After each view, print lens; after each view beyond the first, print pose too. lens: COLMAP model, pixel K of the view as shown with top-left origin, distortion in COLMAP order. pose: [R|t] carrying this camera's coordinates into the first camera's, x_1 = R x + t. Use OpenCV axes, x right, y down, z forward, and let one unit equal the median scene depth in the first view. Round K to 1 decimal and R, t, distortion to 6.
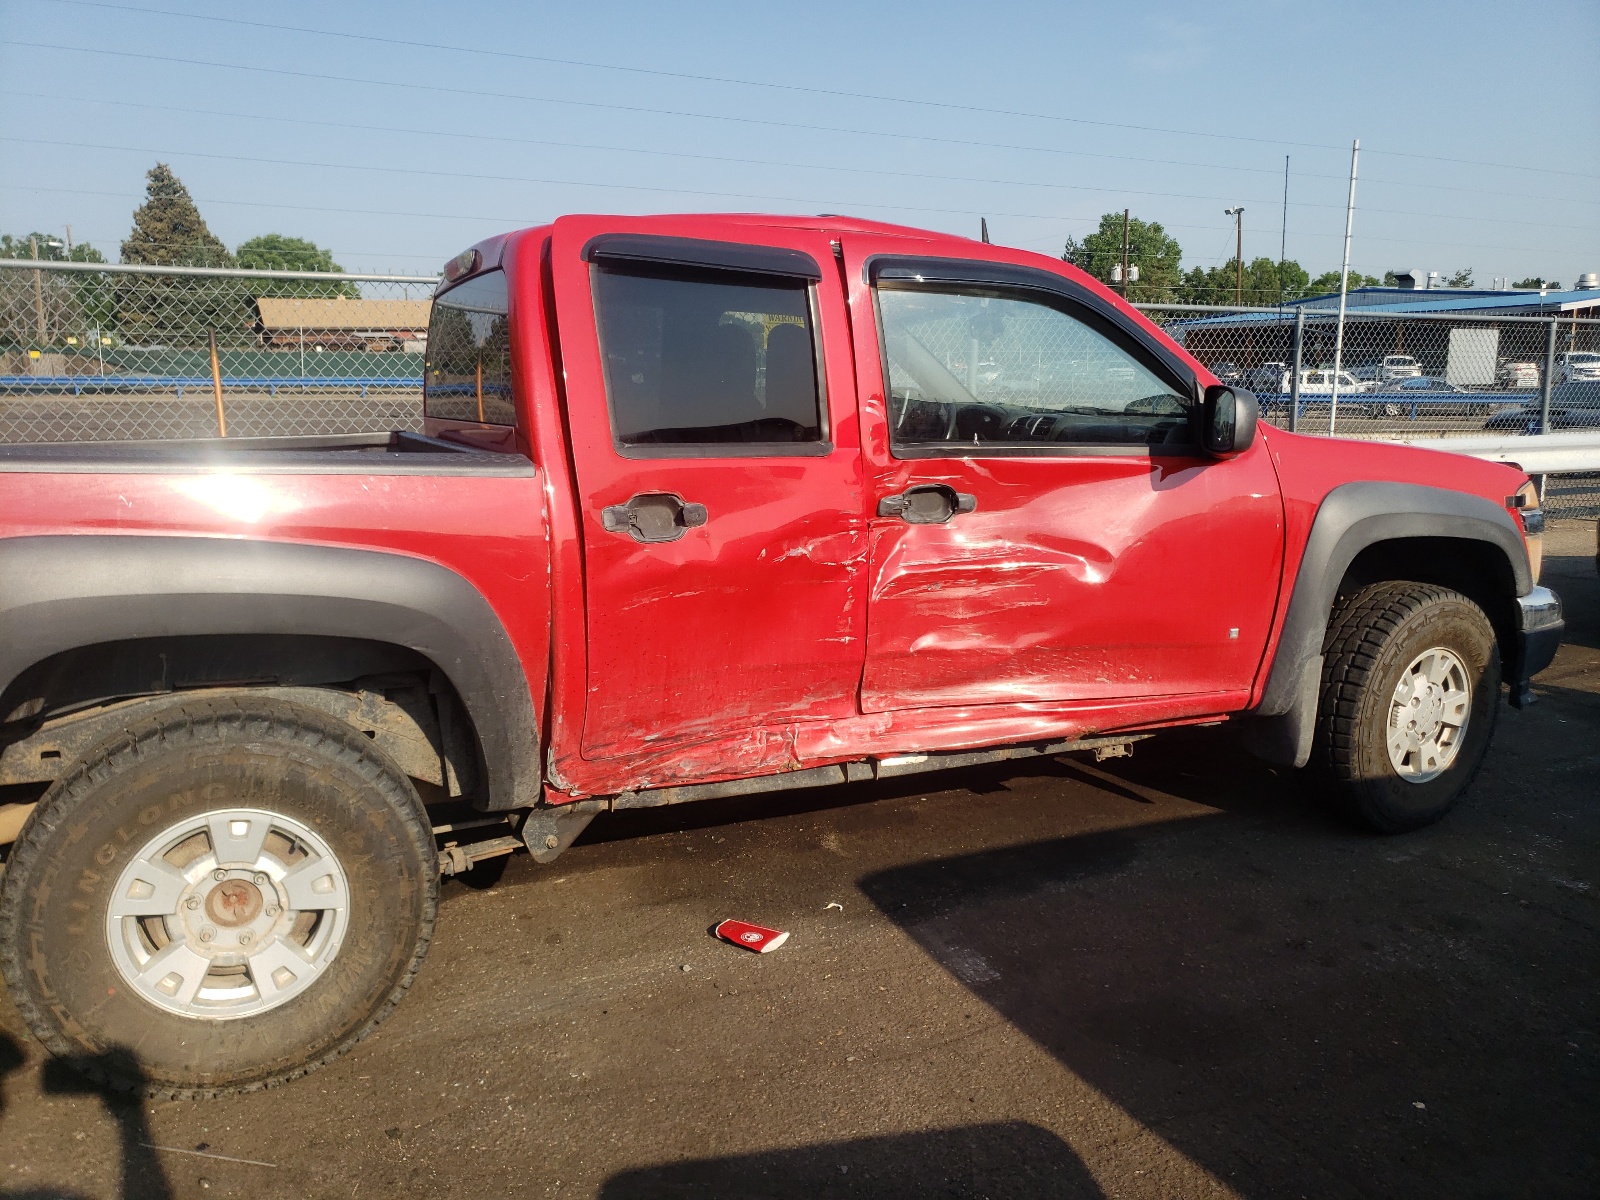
lens RADIAL K [[1287.9, 0, 800.0], [0, 1287.9, 600.0], [0, 0, 1]] dist [0.043708, -0.001789]
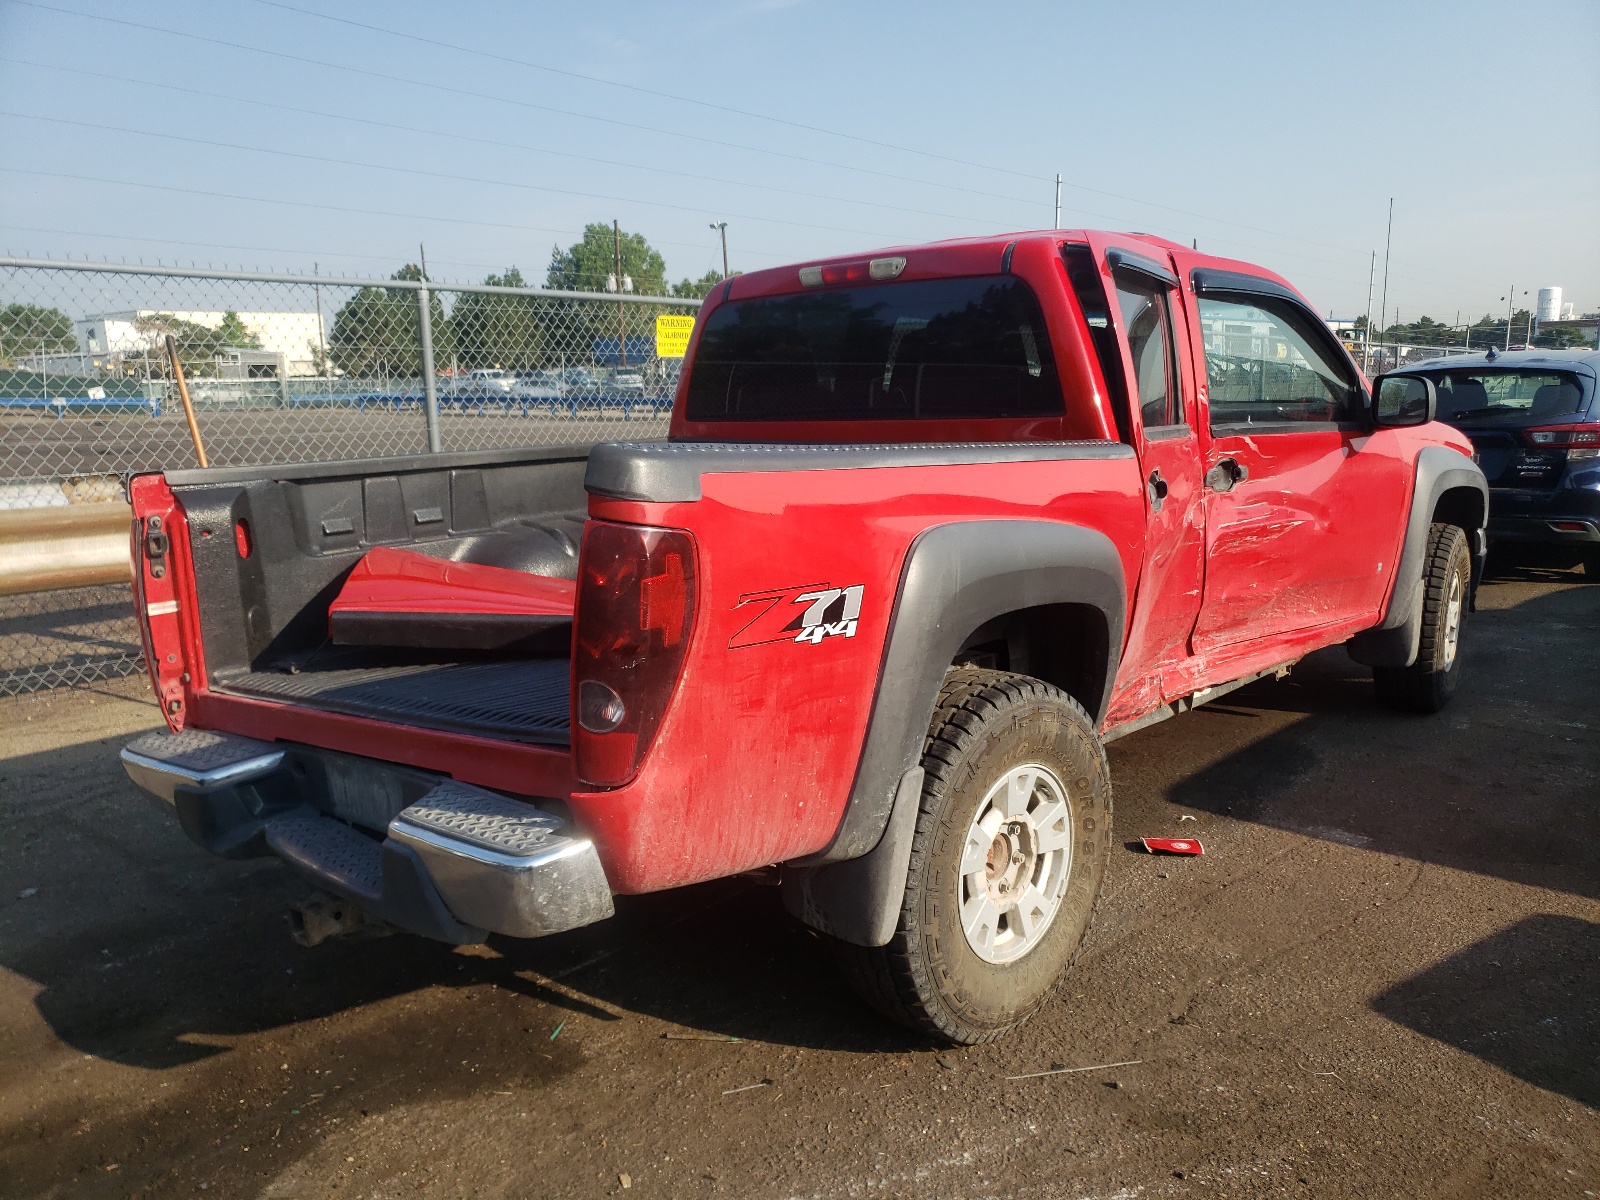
lens RADIAL K [[1254.0, 0, 800.4], [0, 1254.0, 668.3], [0, 0, 1]] dist [0.040239, 0.000142]
pose [[0.920676, -0.108700, 0.374886, -0.649813], [0.089902, 0.993672, 0.067332, -0.009598], [-0.379833, -0.028288, 0.924622, 0.052530]]
